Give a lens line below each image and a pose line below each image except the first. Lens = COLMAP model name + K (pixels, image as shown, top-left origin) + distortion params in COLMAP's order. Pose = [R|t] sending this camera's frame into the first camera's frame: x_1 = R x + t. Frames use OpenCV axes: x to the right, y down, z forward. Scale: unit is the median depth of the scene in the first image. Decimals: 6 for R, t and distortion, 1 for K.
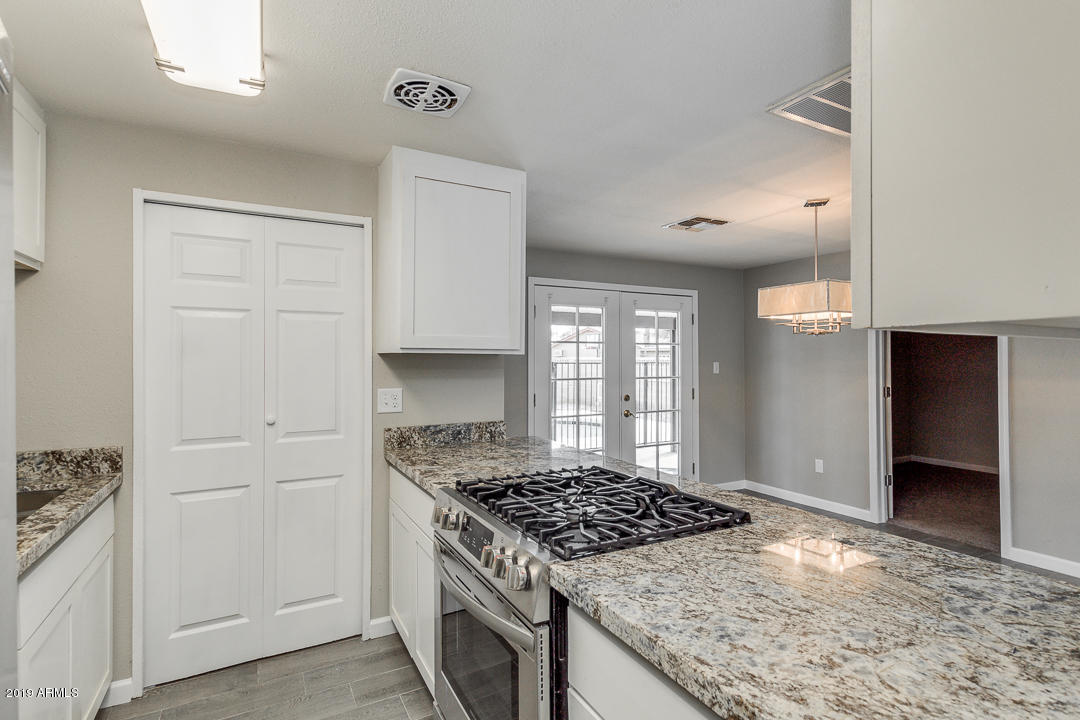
lens RADIAL K [[535.2, 0, 548.4], [0, 535.2, 358.8], [0, 0, 1]] dist [0.035087, -0.016770]
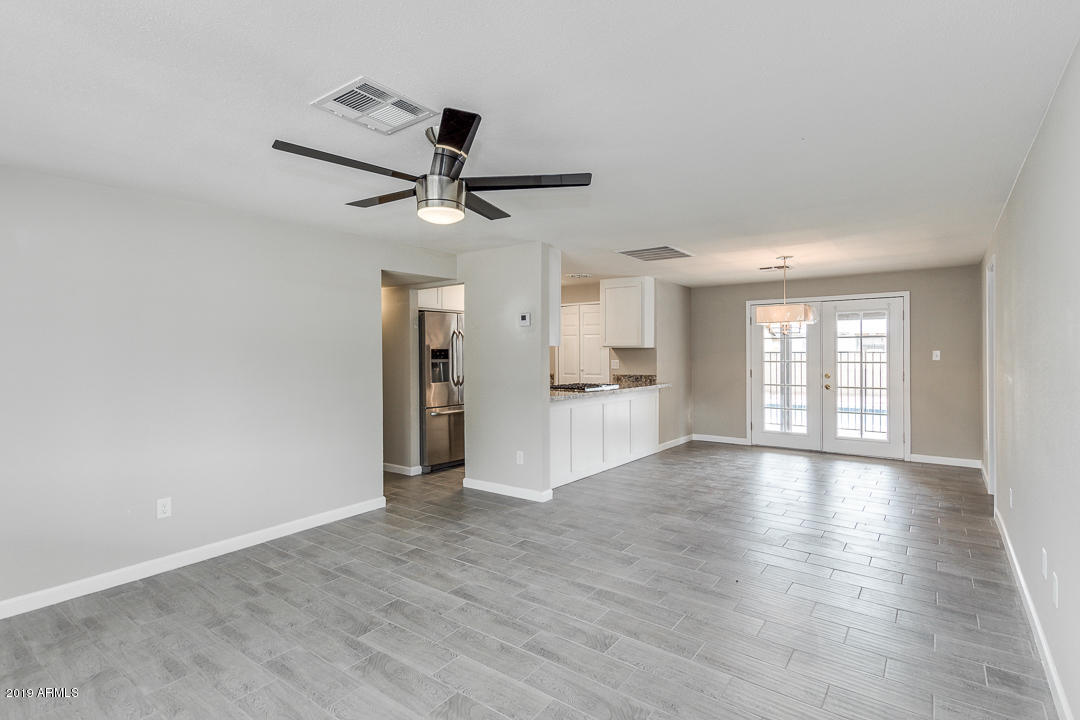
lens RADIAL K [[522.2, 0, 550.6], [0, 522.2, 357.1], [0, 0, 1]] dist [0.015960, -0.000186]
pose [[0.426420, 0.007329, -0.904496, 1.870530], [0.004767, 0.999935, 0.010349, 0.008814], [0.904513, -0.008725, 0.426357, -0.431107]]
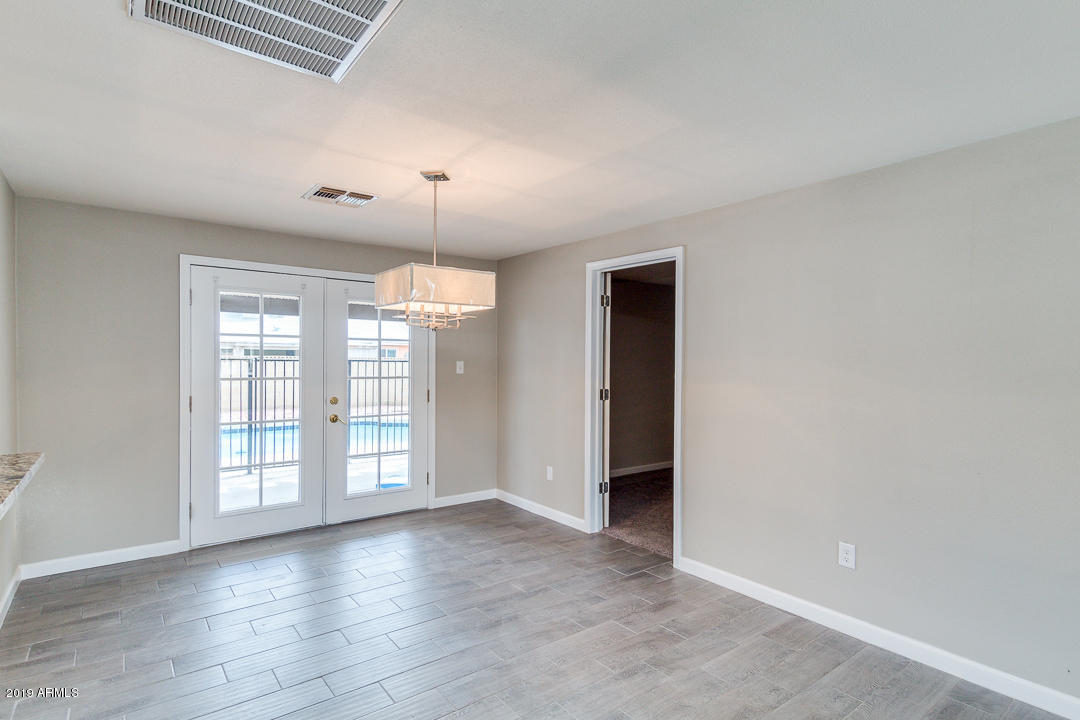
lens RADIAL K [[544.1, 0, 546.0], [0, 544.1, 366.7], [0, 0, 1]] dist [0.035635, -0.019193]
pose [[0.988668, 0.010048, 0.149784, 0.608057], [-0.012394, 0.999815, 0.014736, 0.000076], [-0.149608, -0.016425, 0.988609, 0.117649]]
